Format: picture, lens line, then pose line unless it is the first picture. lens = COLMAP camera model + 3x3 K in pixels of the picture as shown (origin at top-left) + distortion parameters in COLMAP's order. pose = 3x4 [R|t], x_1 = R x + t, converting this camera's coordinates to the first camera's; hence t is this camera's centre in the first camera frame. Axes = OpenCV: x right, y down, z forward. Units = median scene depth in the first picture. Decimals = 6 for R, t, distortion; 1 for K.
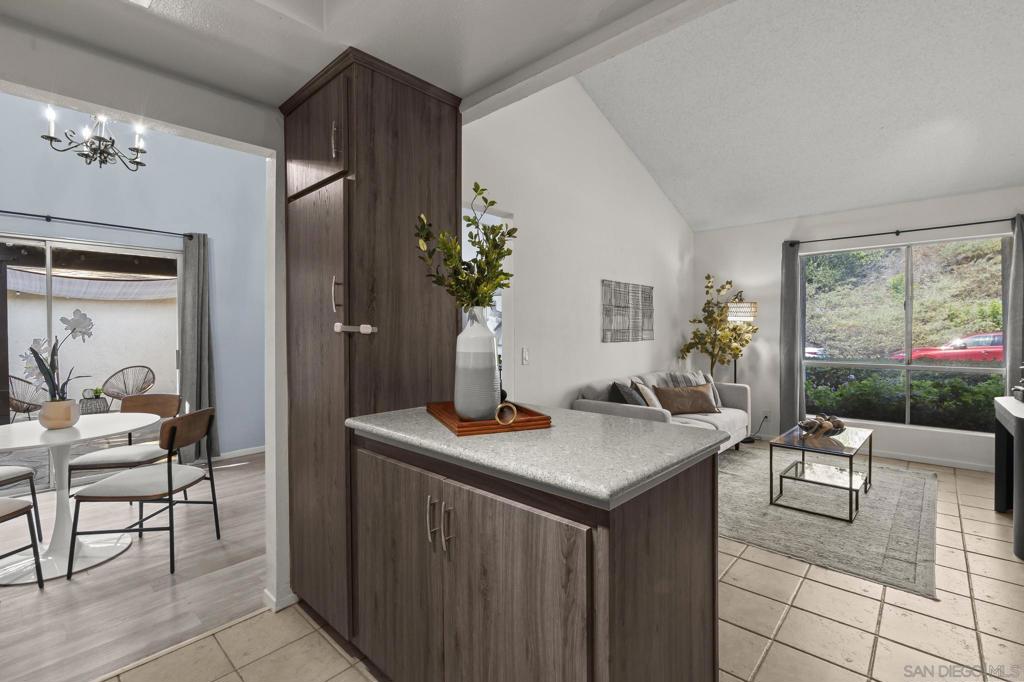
lens RADIAL K [[460.8, 0, 511.2], [0, 460.8, 335.5], [0, 0, 1]] dist [-0.005665, 0.002013]
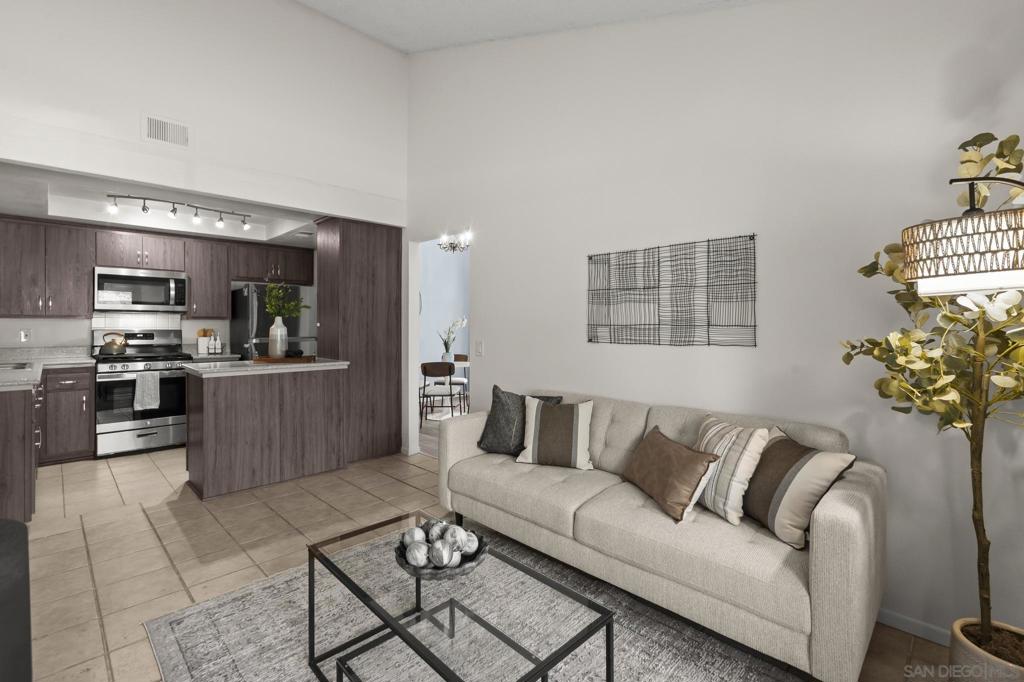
lens RADIAL K [[460.8, 0, 509.1], [0, 460.8, 325.0], [0, 0, 1]] dist [-0.005665, 0.002013]
pose [[-0.041660, 0.001800, -0.999130, 0.790265], [-0.013018, 0.999913, 0.002344, -0.010617], [0.999047, 0.013105, -0.041633, 0.775371]]
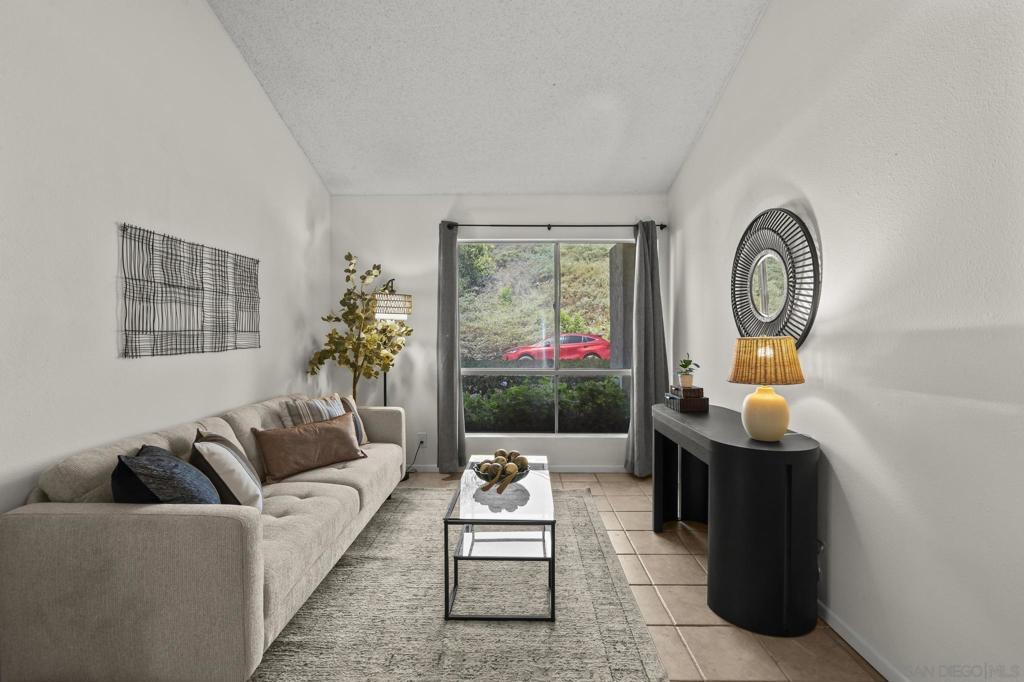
lens RADIAL K [[460.8, 0, 509.9], [0, 460.8, 335.3], [0, 0, 1]] dist [-0.005665, 0.002013]
pose [[0.747473, -0.002266, 0.664289, 0.155150], [0.003711, 0.999993, -0.000764, -0.005256], [-0.664282, 0.003037, 0.747476, 0.334584]]
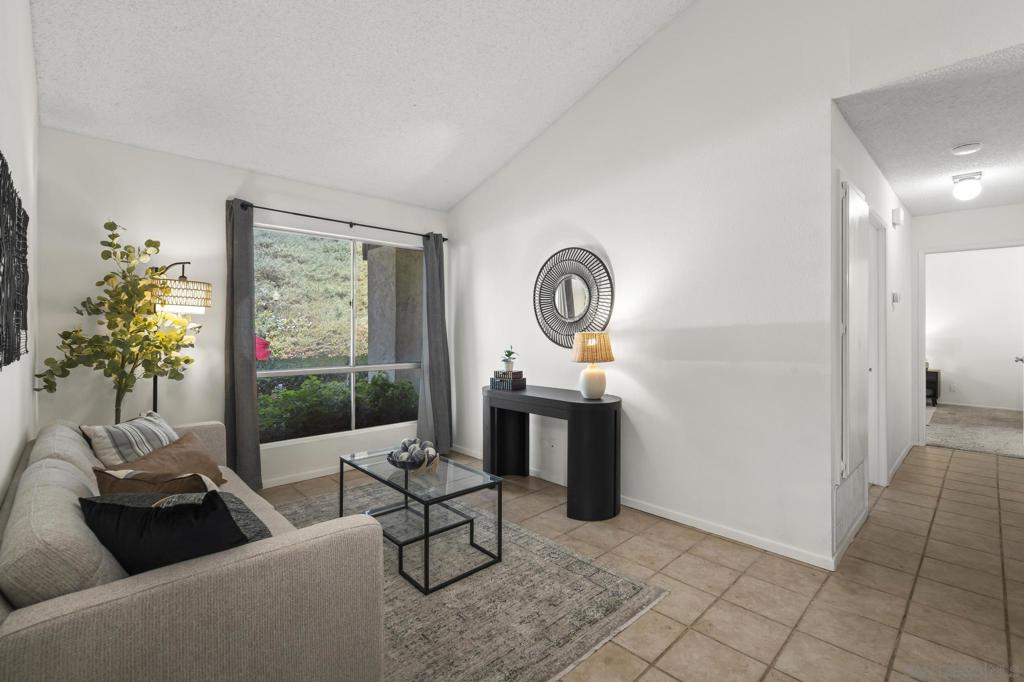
lens RADIAL K [[460.8, 0, 510.8], [0, 460.8, 330.0], [0, 0, 1]] dist [-0.005665, 0.002013]
pose [[0.069969, 0.002431, 0.997546, -0.055069], [0.008498, 0.999959, -0.003033, -0.005490], [-0.997513, 0.008689, 0.069945, 0.568251]]
